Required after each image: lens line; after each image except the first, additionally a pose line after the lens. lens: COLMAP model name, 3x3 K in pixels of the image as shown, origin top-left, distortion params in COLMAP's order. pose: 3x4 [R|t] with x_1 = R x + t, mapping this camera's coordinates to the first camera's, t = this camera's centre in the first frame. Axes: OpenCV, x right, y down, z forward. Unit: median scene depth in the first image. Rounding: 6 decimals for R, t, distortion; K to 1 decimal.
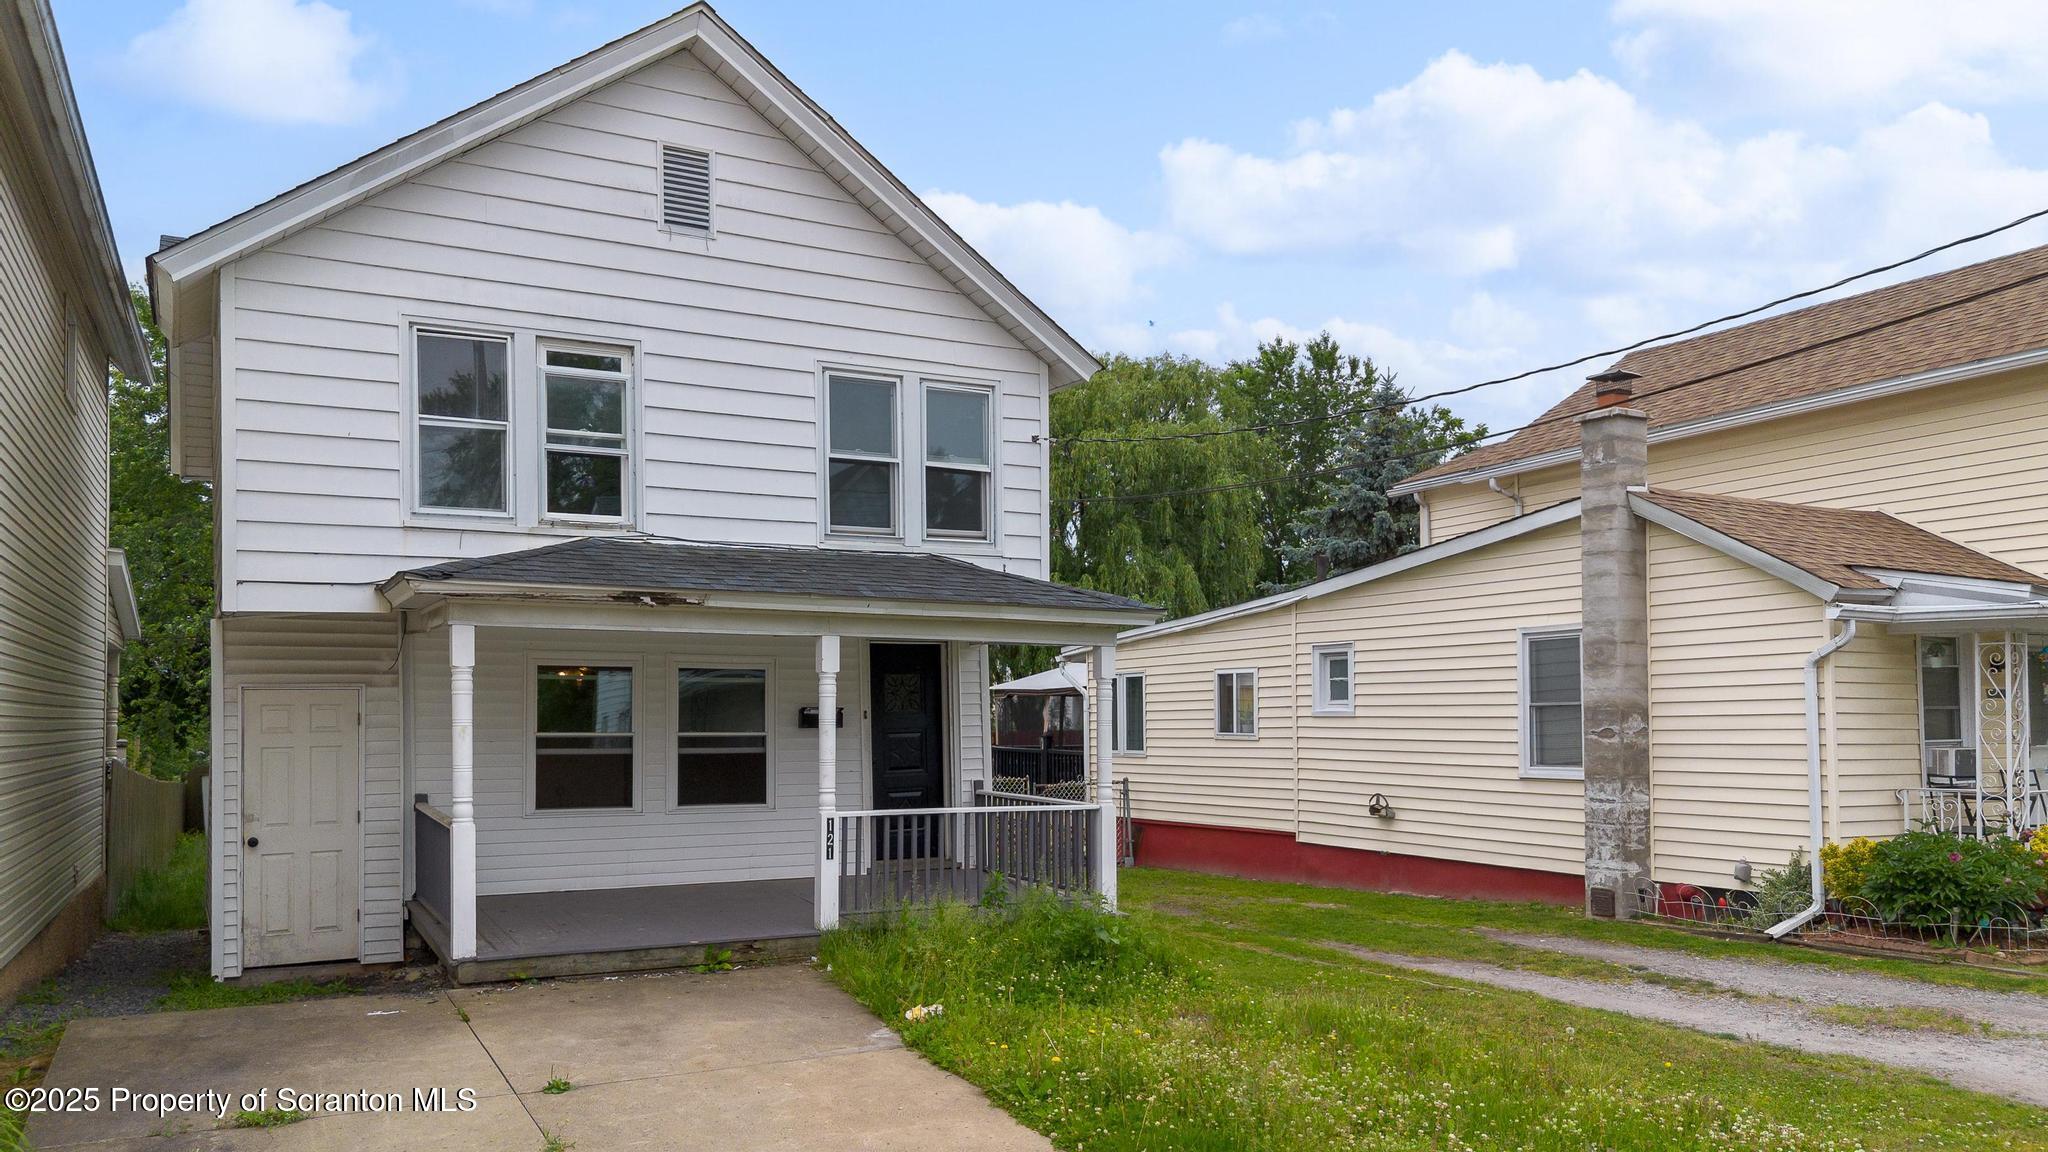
lens RADIAL K [[1472.3, 0, 1013.0], [0, 1472.3, 677.7], [0, 0, 1]] dist [0.092278, -0.120390]
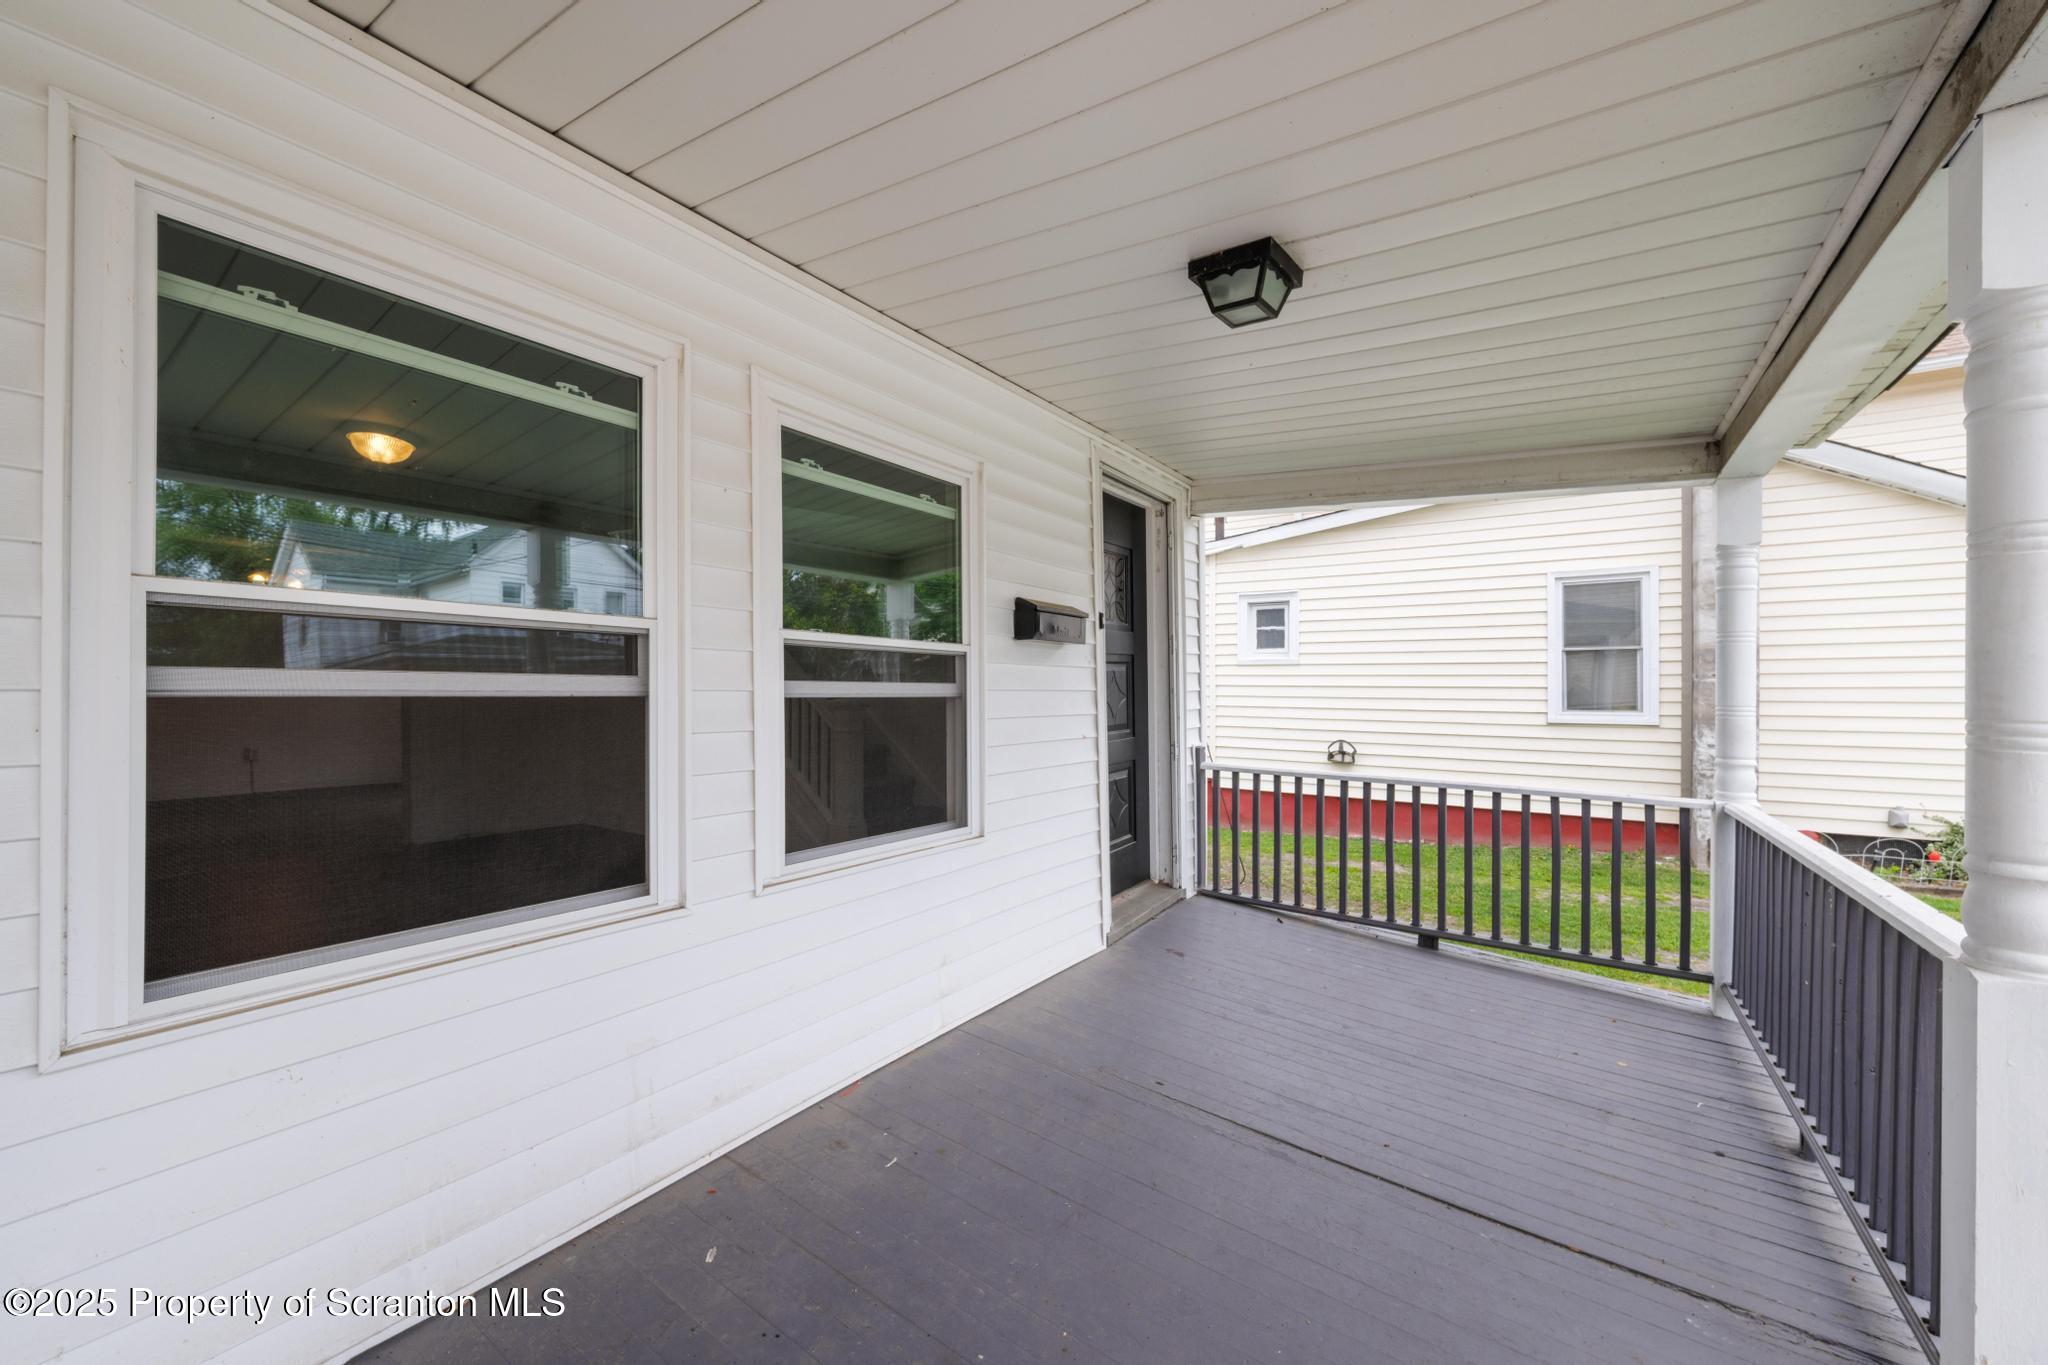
lens RADIAL K [[802.7, 0, 1042.1], [0, 802.7, 680.9], [0, 0, 1]] dist [0.001355, 0.000073]
pose [[0.877668, 0.010313, 0.479159, -0.274637], [-0.021868, 0.999589, 0.018542, 0.045698], [-0.478771, -0.026752, 0.877532, 0.871349]]
